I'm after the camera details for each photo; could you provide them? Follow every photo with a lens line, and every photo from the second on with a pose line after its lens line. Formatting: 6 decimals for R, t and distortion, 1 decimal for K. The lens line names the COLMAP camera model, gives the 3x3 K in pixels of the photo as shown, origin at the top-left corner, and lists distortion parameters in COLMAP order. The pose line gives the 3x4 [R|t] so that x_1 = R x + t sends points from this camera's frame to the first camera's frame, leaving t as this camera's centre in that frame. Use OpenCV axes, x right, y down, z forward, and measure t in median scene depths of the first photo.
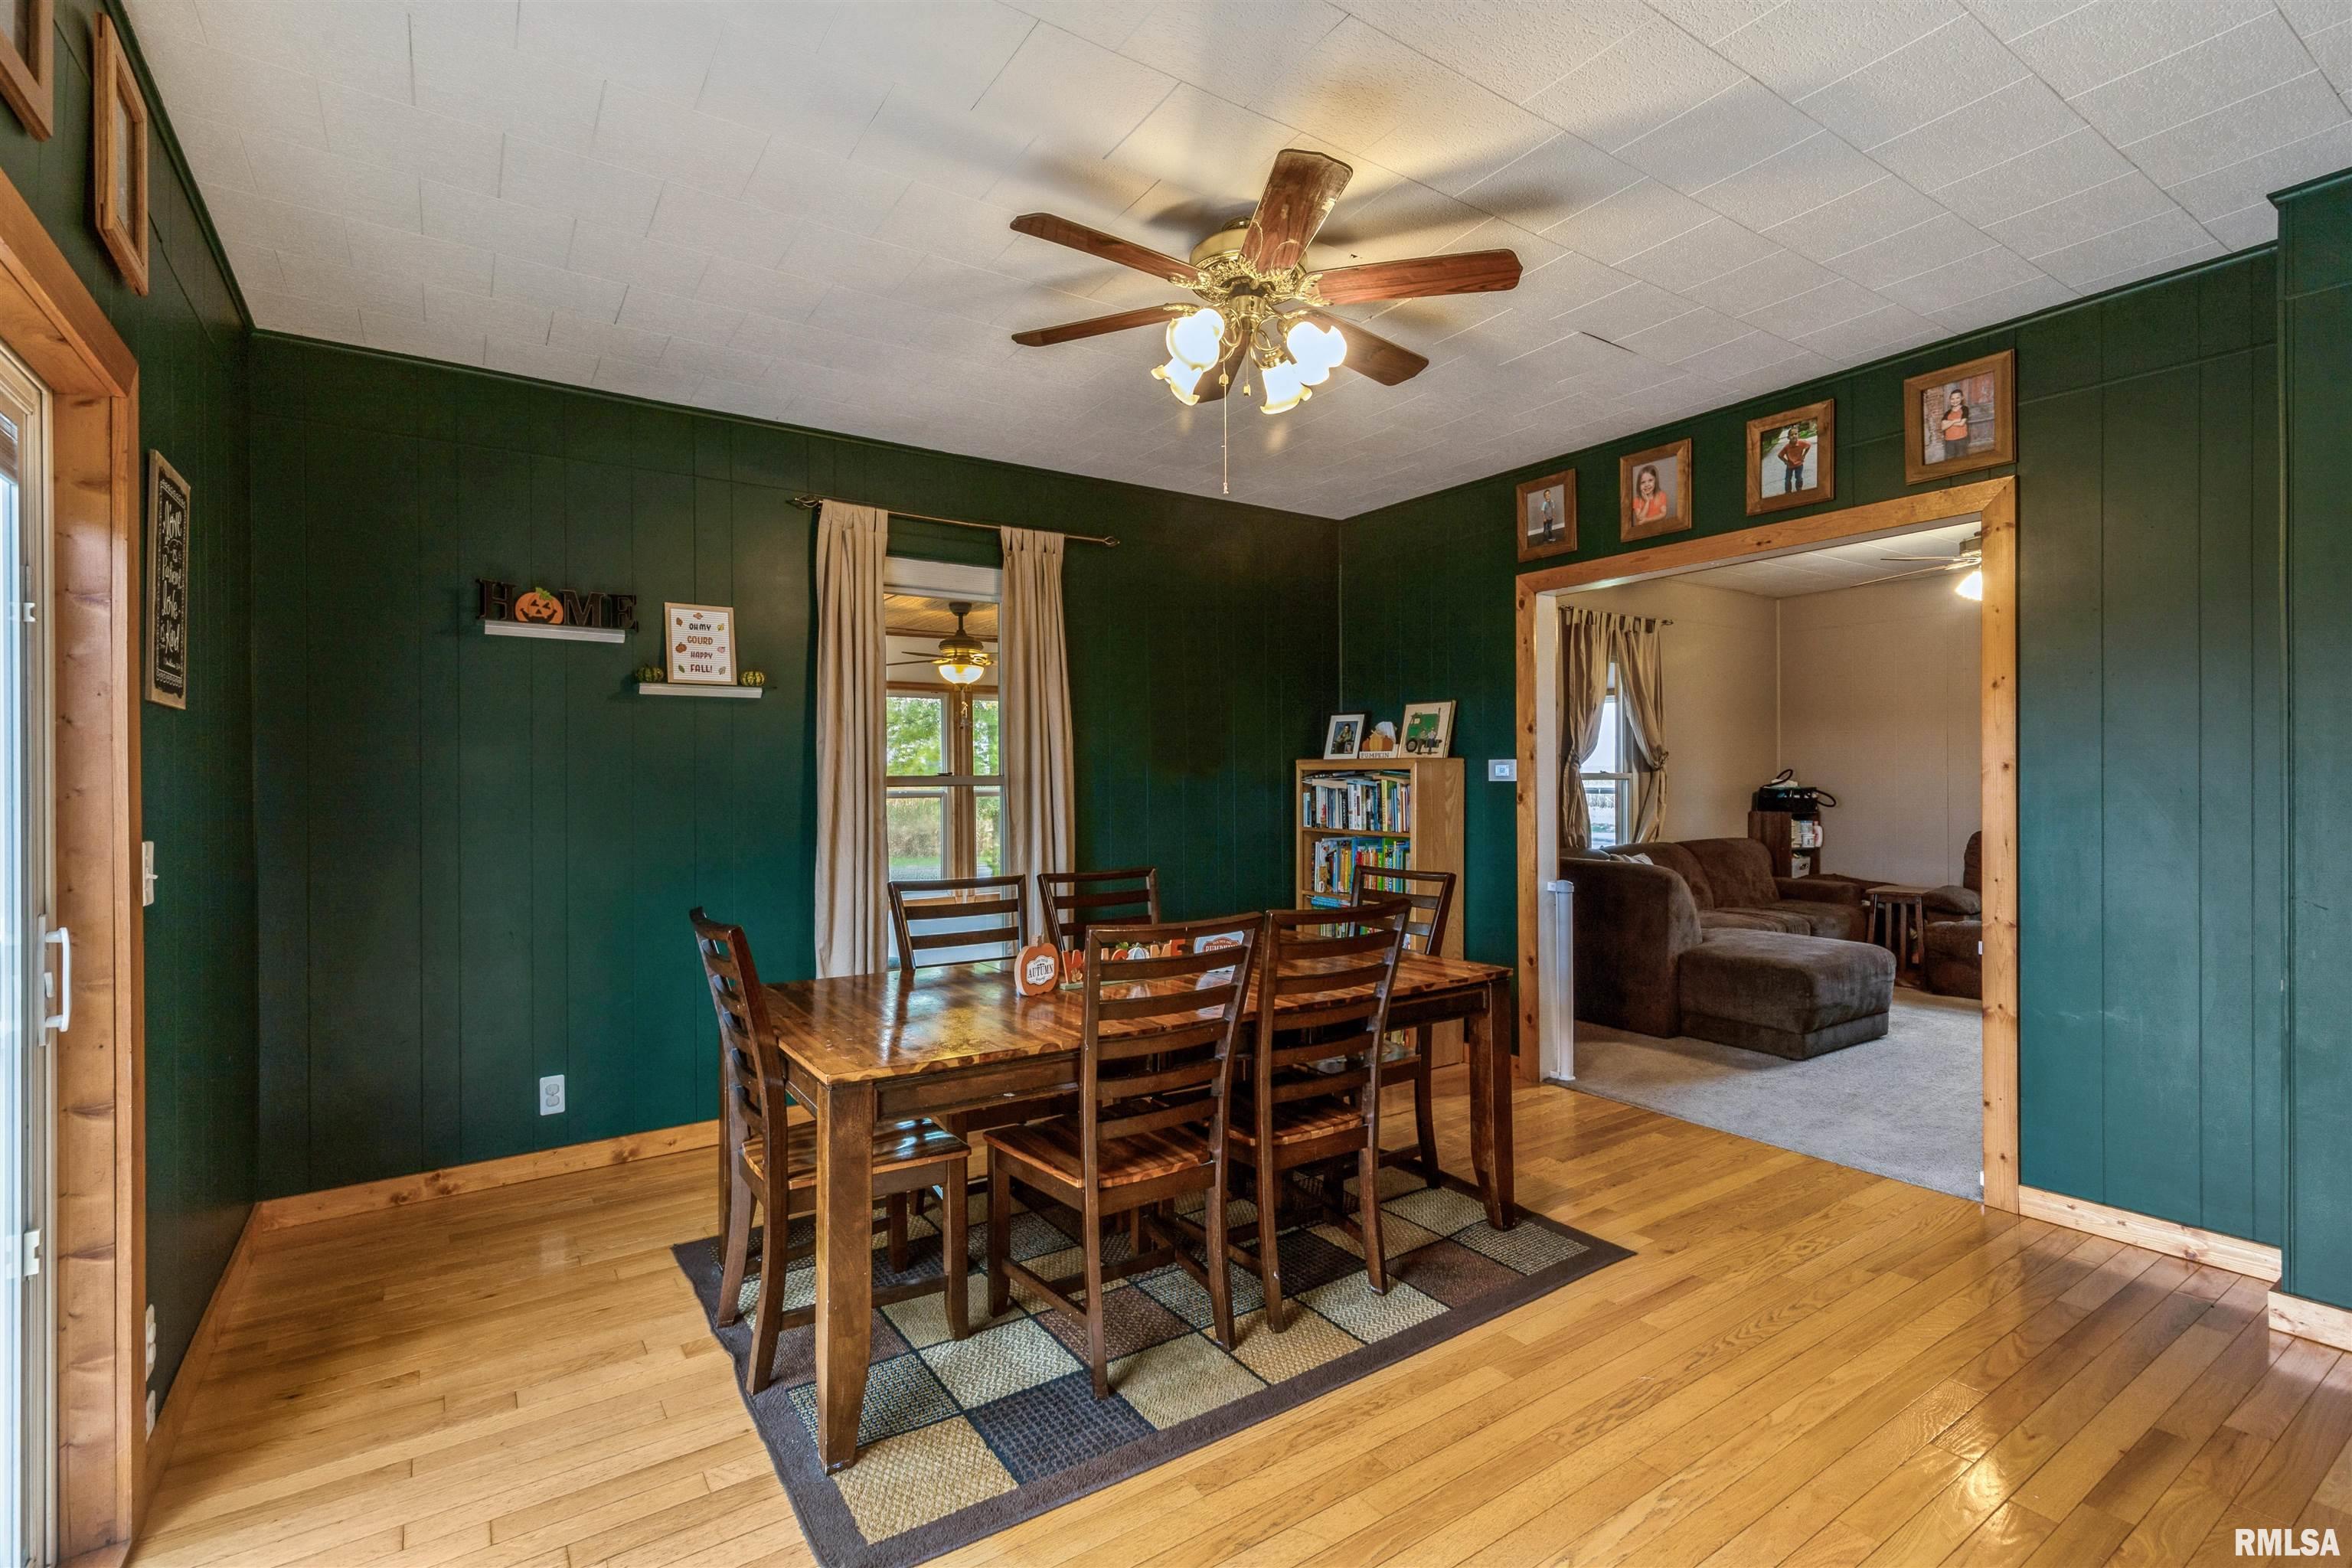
lens RADIAL K [[1074.0, 0, 1180.7], [0, 1074.0, 775.7], [0, 0, 1]] dist [0.003069, 0.000529]
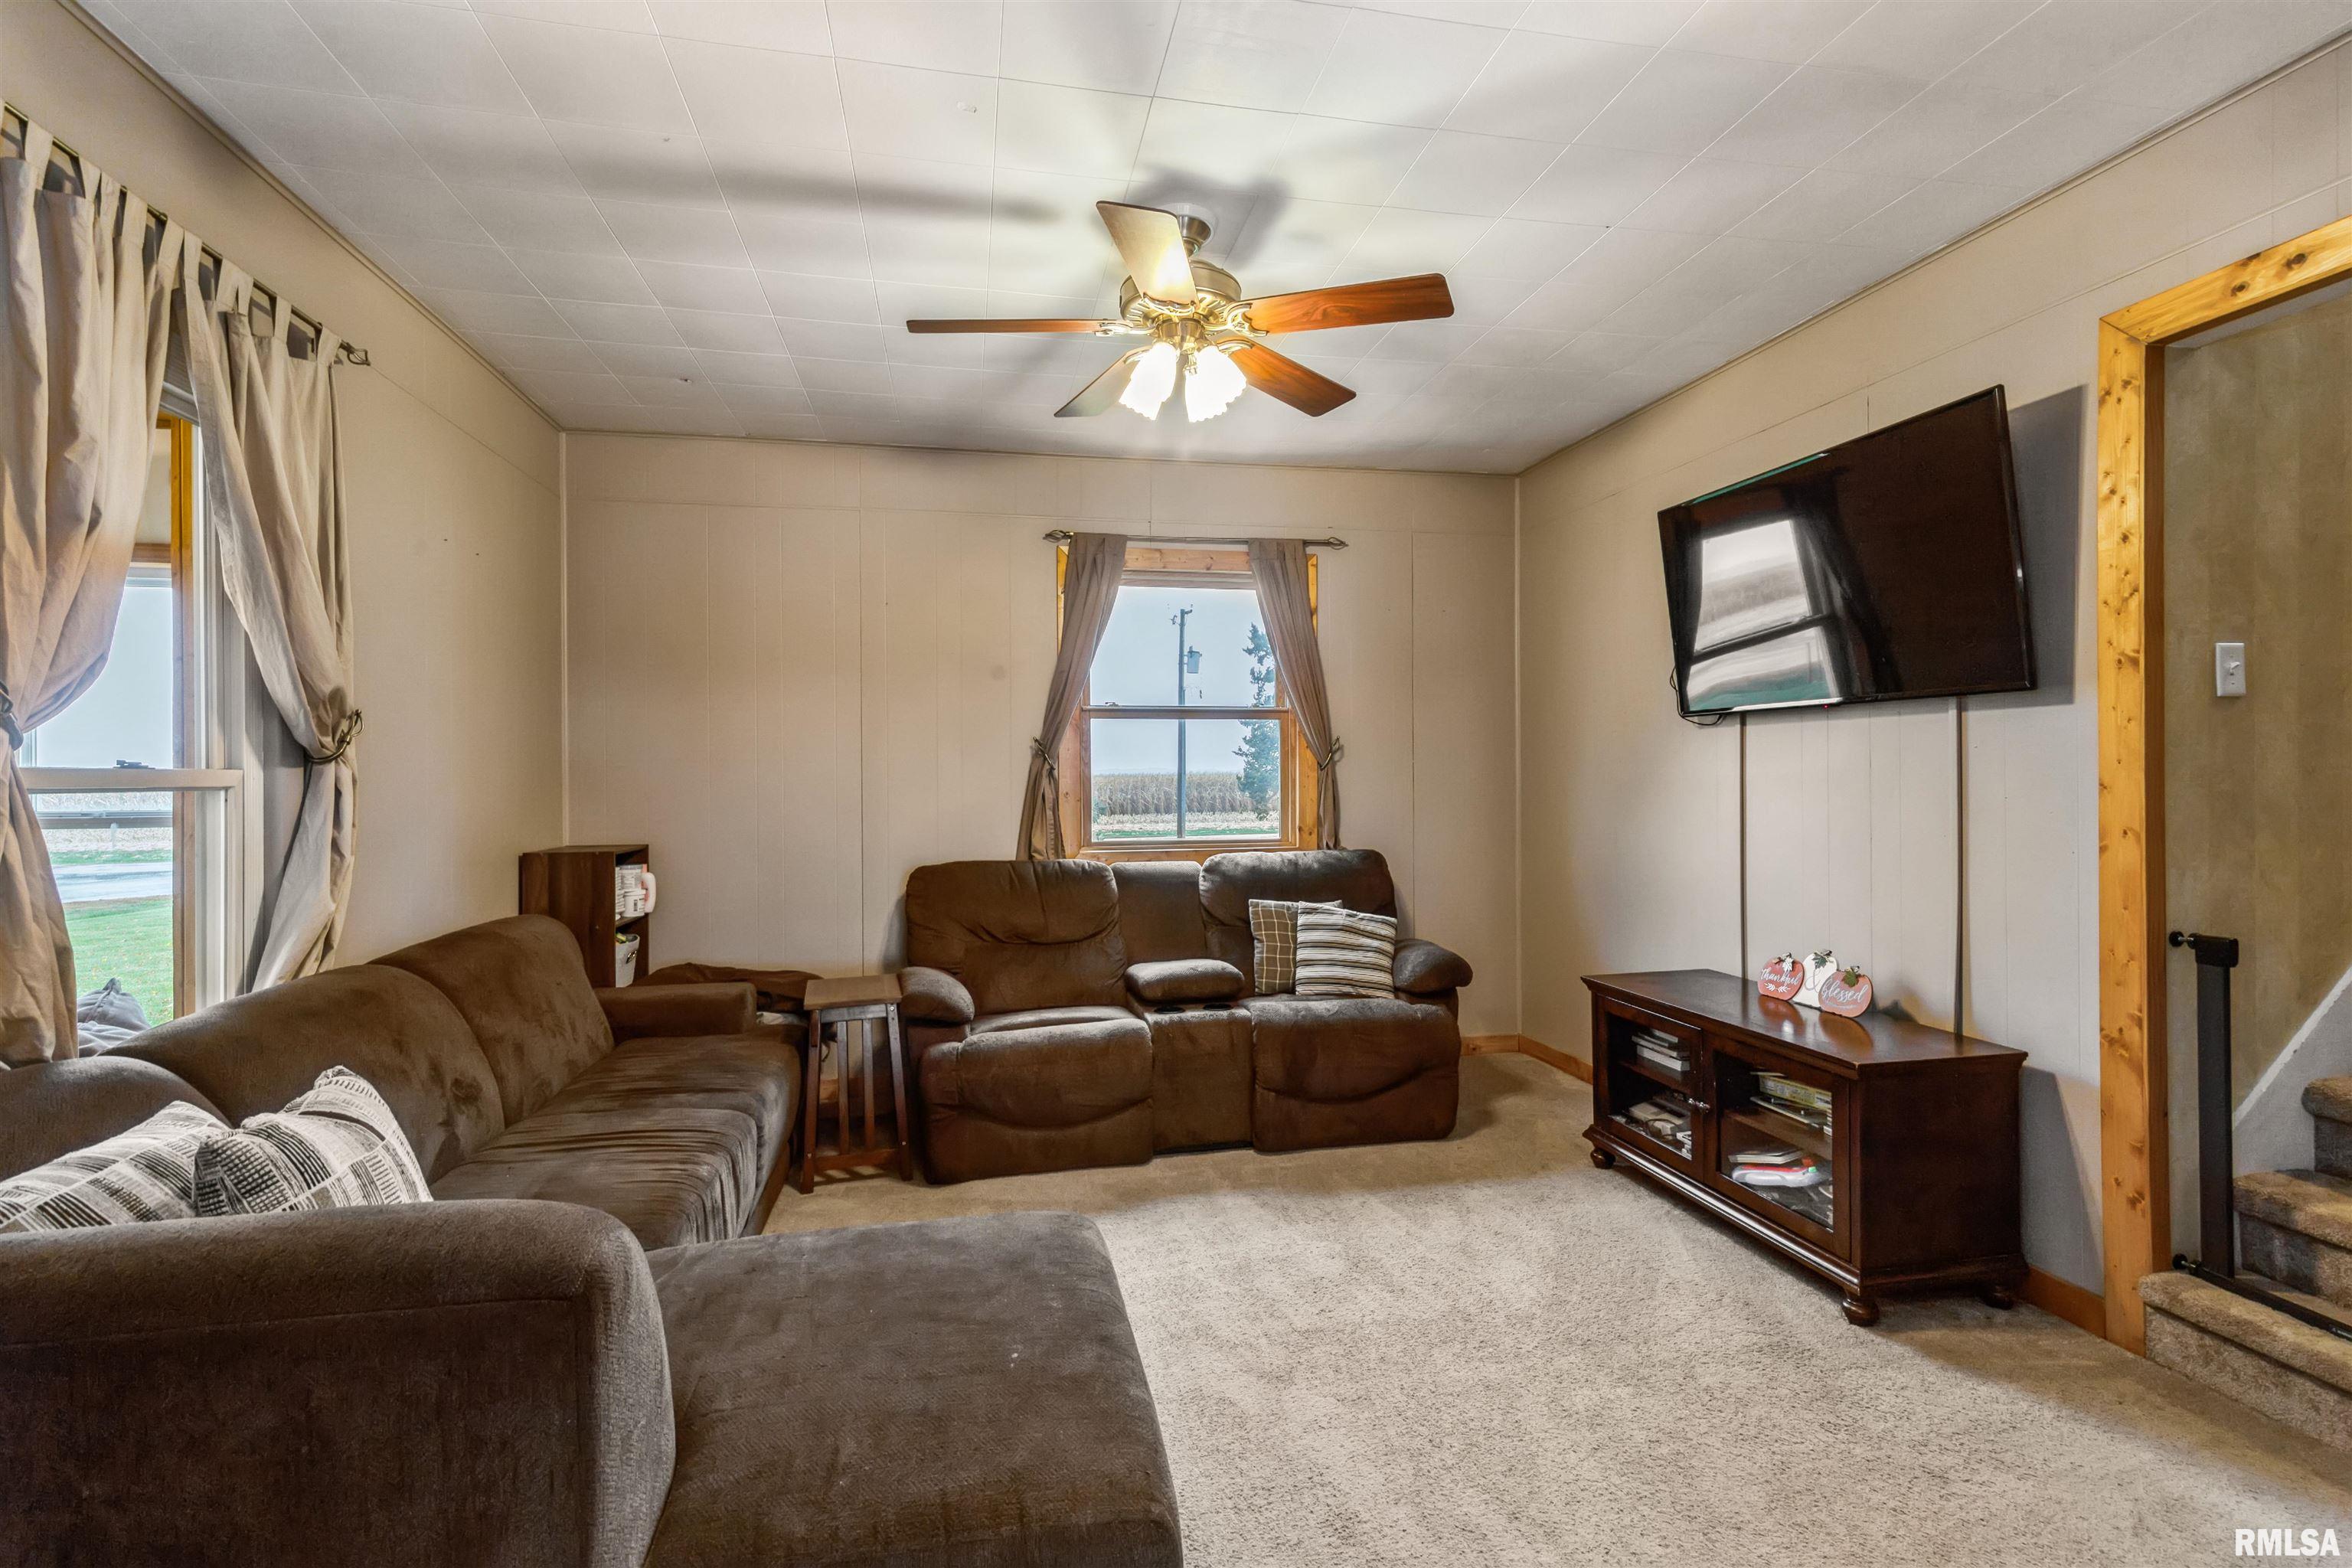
lens RADIAL K [[1074.0, 0, 1180.7], [0, 1074.0, 775.7], [0, 0, 1]] dist [0.003069, 0.000529]
pose [[0.388857, -0.000599, 0.921298, 0.227558], [0.005259, 0.999985, -0.001569, 0.001668], [-0.921283, 0.005455, 0.388854, 0.605702]]
